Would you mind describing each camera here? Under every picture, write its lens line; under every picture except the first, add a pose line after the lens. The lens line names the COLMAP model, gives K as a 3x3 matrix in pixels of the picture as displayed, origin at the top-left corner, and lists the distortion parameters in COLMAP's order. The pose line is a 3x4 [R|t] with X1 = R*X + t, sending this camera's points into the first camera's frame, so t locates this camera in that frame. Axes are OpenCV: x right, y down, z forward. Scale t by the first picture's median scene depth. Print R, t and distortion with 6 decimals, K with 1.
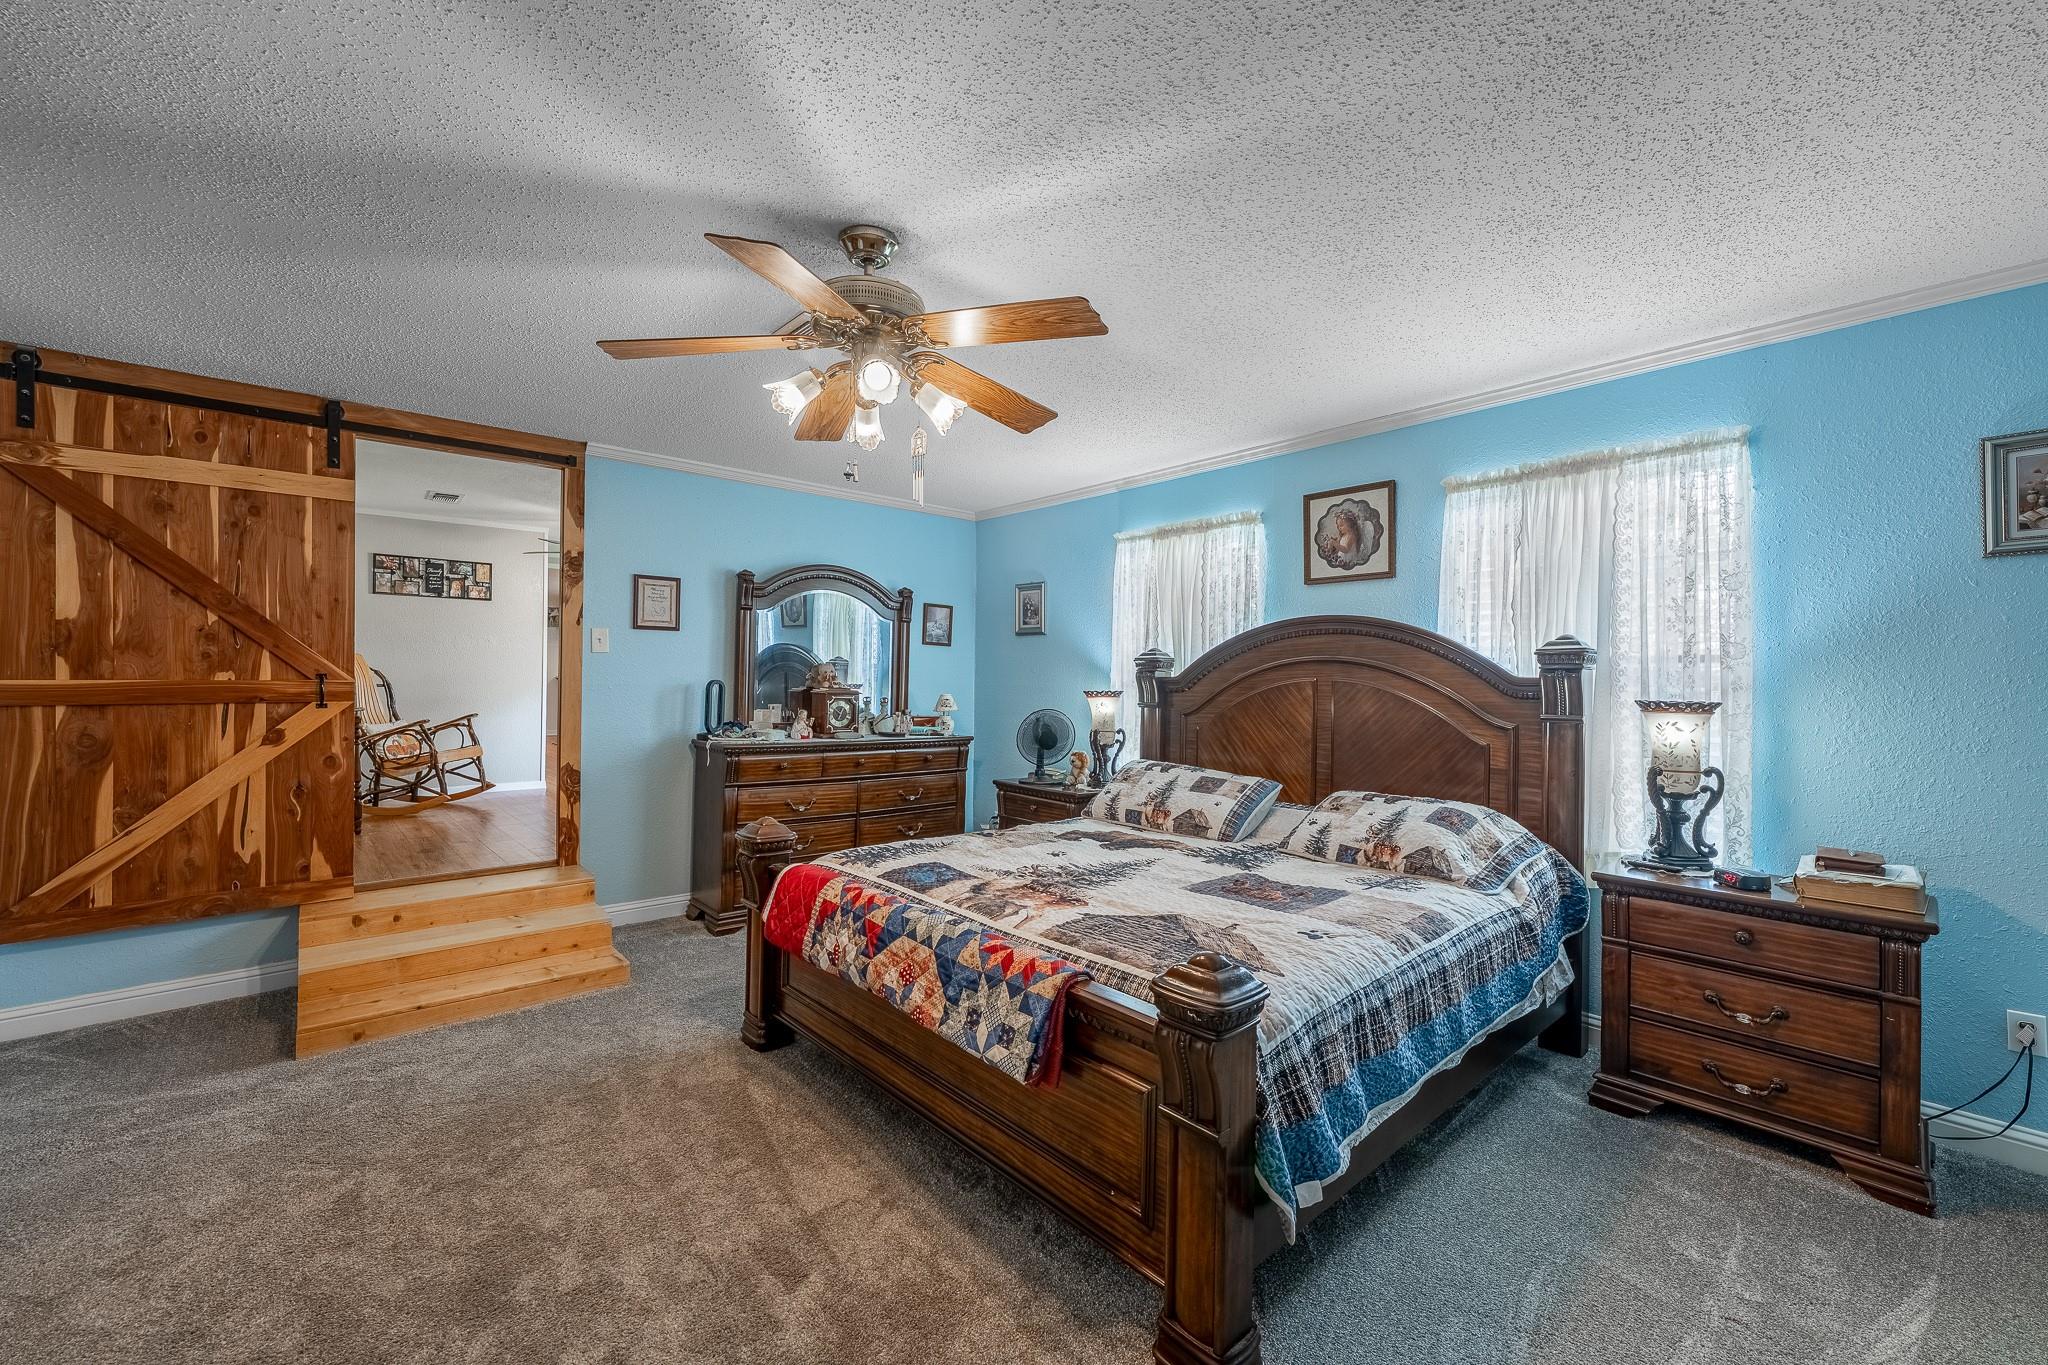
lens RADIAL K [[822.2, 0, 1012.1], [0, 822.2, 680.3], [0, 0, 1]] dist [-0.000028, 0.000214]
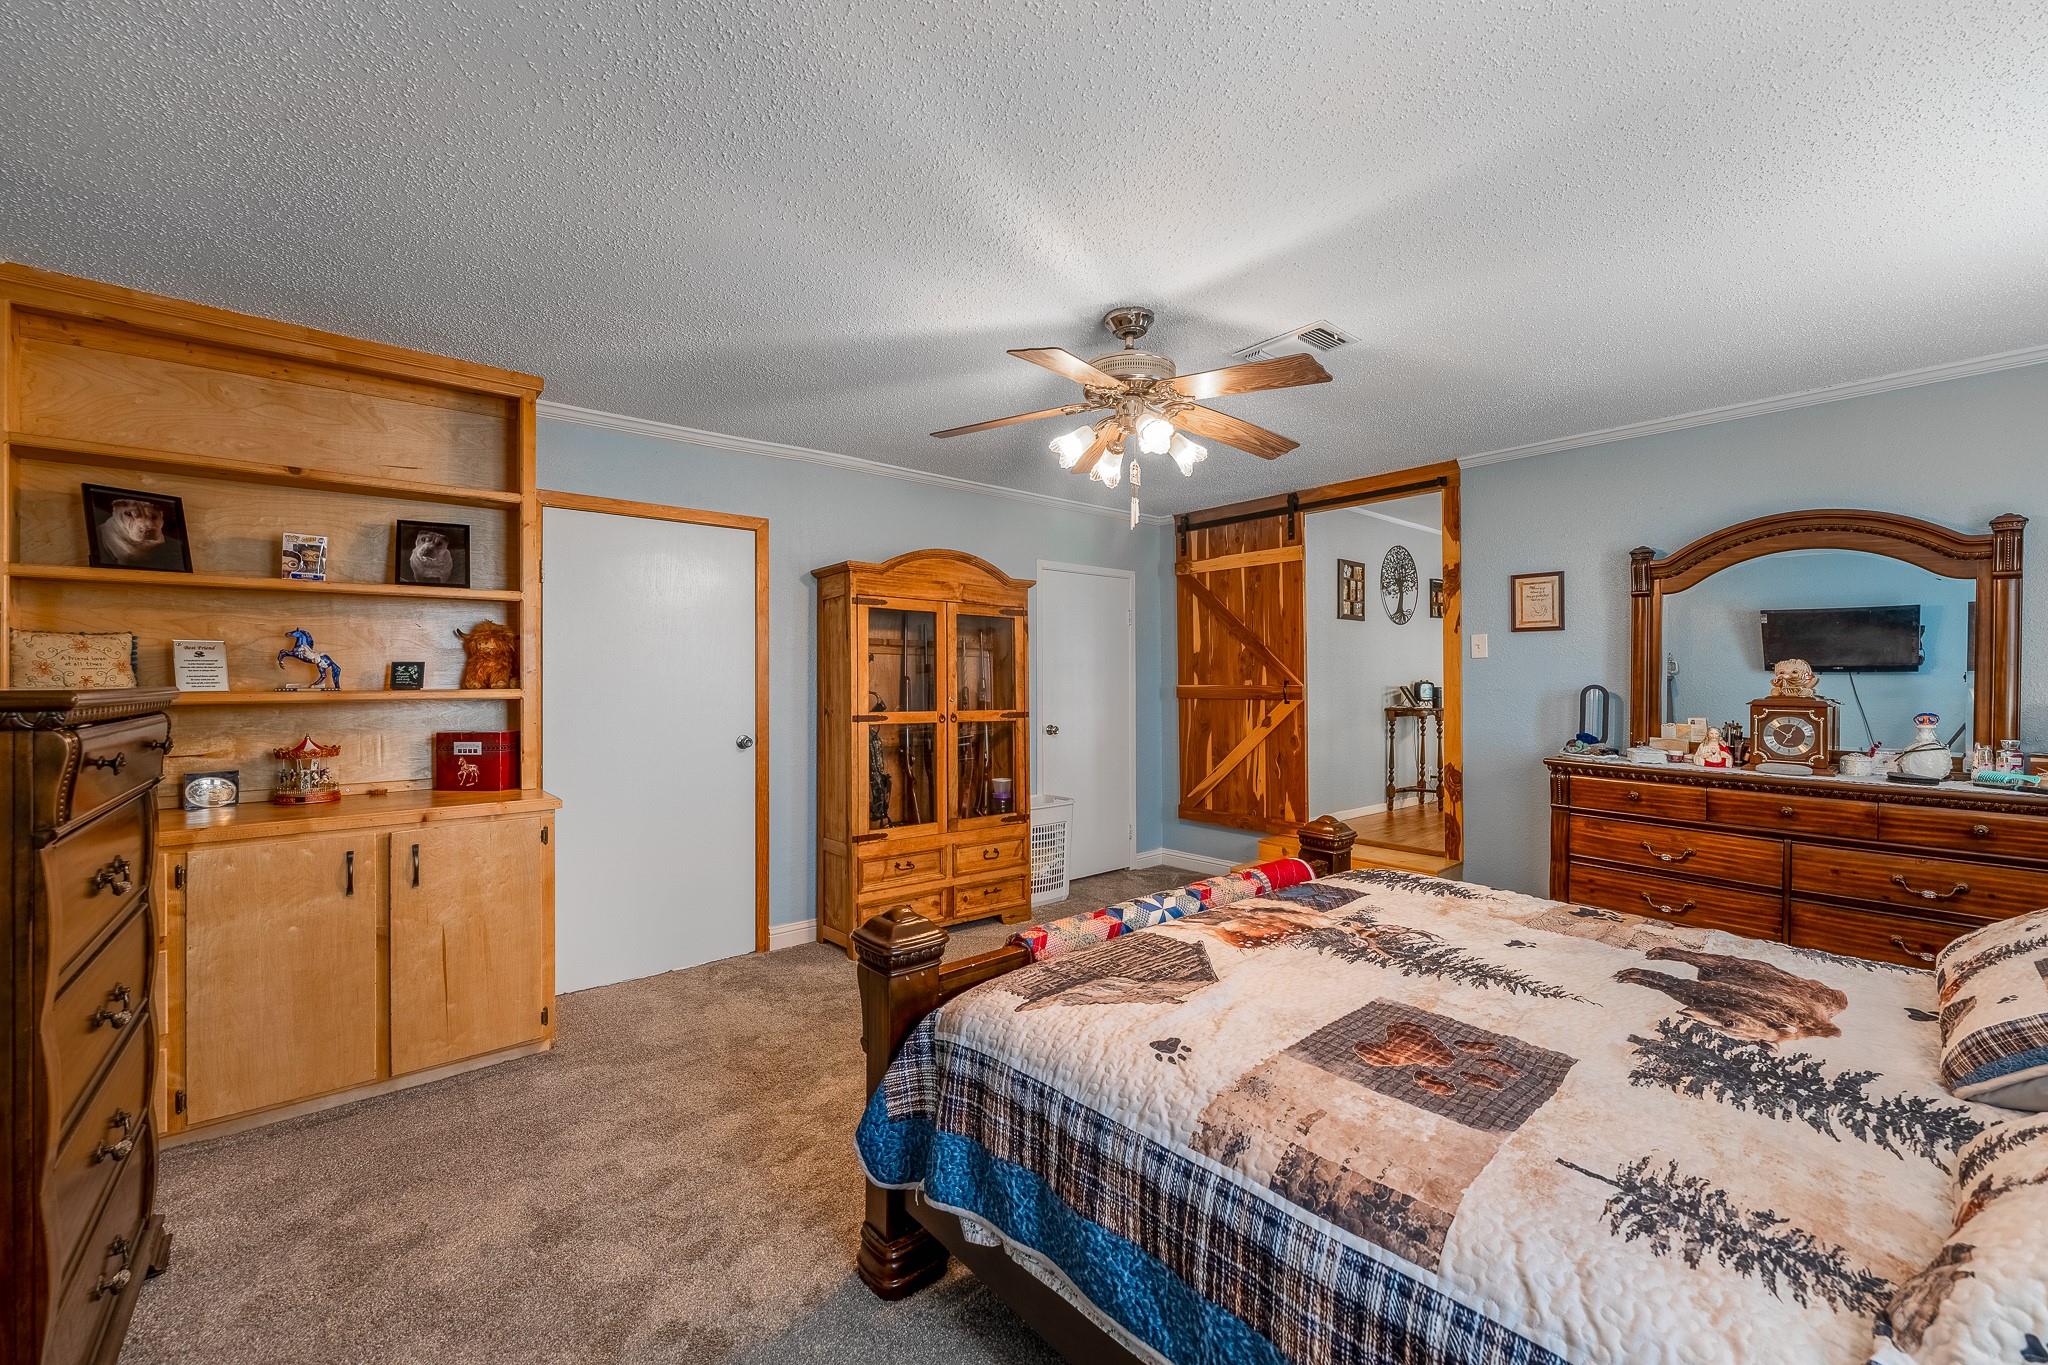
lens RADIAL K [[822.2, 0, 1012.1], [0, 822.2, 680.3], [0, 0, 1]] dist [-0.000028, 0.000214]
pose [[-0.019758, -0.008385, -0.999770, 0.665060], [-0.003039, 0.999961, -0.008326, 0.005424], [0.999800, 0.002873, -0.019782, 0.552438]]
